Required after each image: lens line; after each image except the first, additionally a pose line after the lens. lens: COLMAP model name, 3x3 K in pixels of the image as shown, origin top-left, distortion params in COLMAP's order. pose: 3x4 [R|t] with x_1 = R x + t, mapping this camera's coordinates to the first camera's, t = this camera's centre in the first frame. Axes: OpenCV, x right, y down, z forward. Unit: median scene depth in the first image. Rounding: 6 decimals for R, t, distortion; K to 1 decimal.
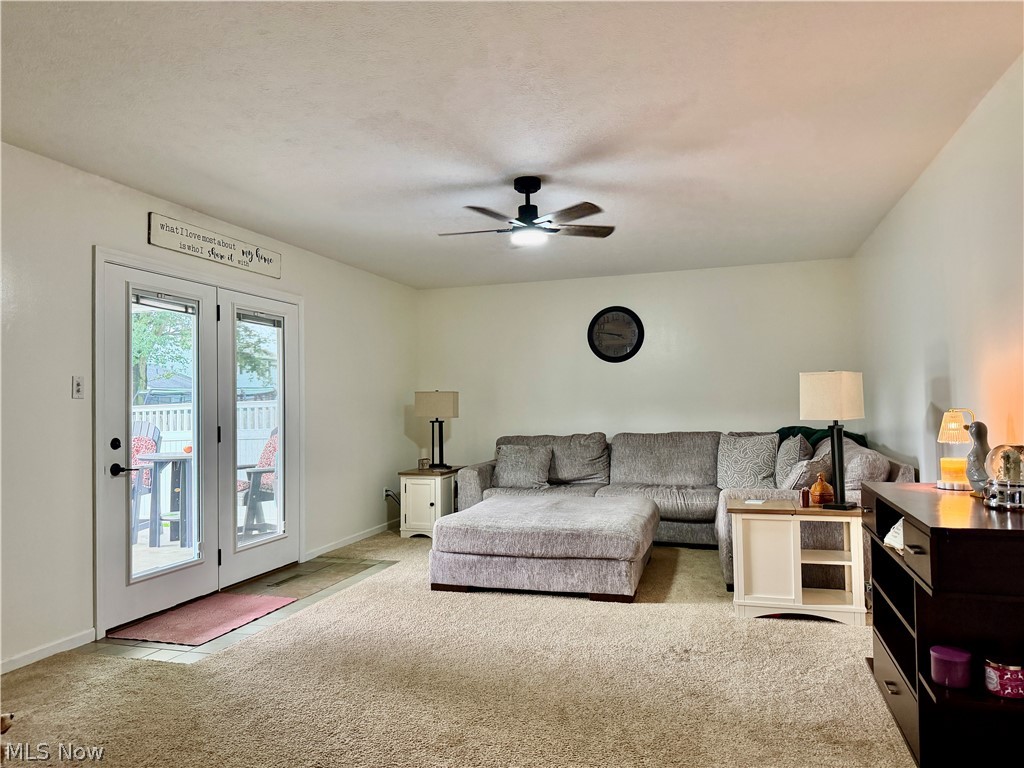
lens RADIAL K [[719.5, 0, 512.0], [0, 719.5, 384.0], [0, 0, 1]] dist [0.117877, -0.159234]
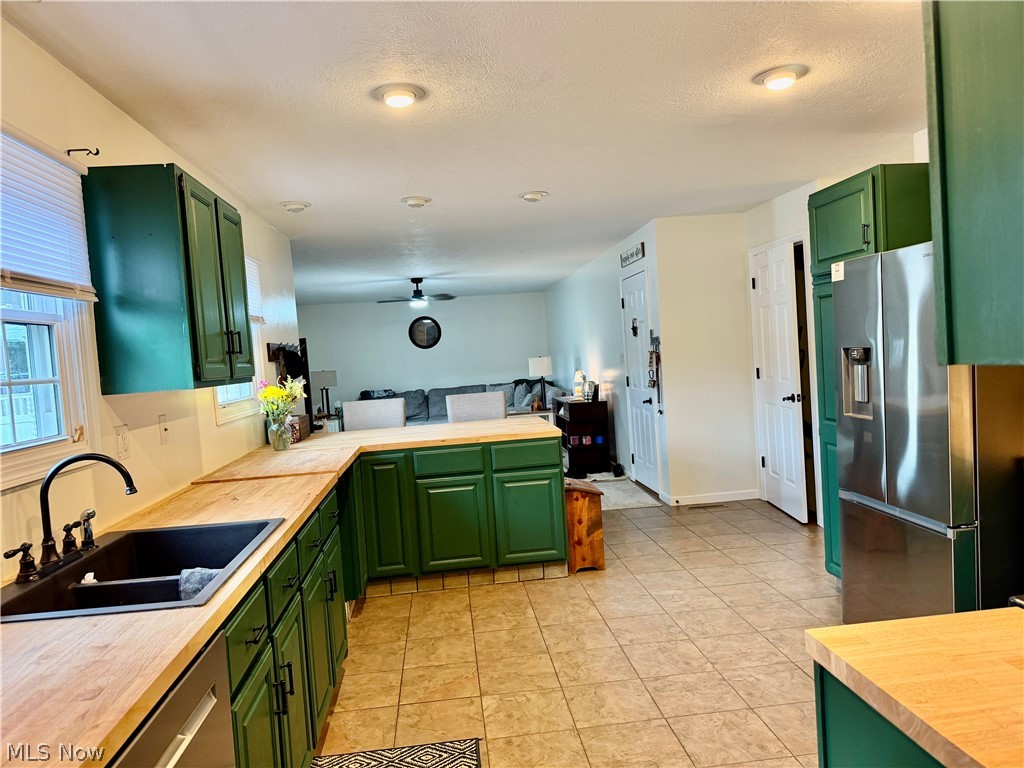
lens RADIAL K [[719.5, 0, 512.0], [0, 719.5, 384.0], [0, 0, 1]] dist [0.117877, -0.159234]
pose [[0.922909, -0.063272, 0.379785, -0.557144], [0.042168, 0.997081, 0.063643, -0.079351], [-0.382703, -0.042722, 0.922883, -1.166403]]
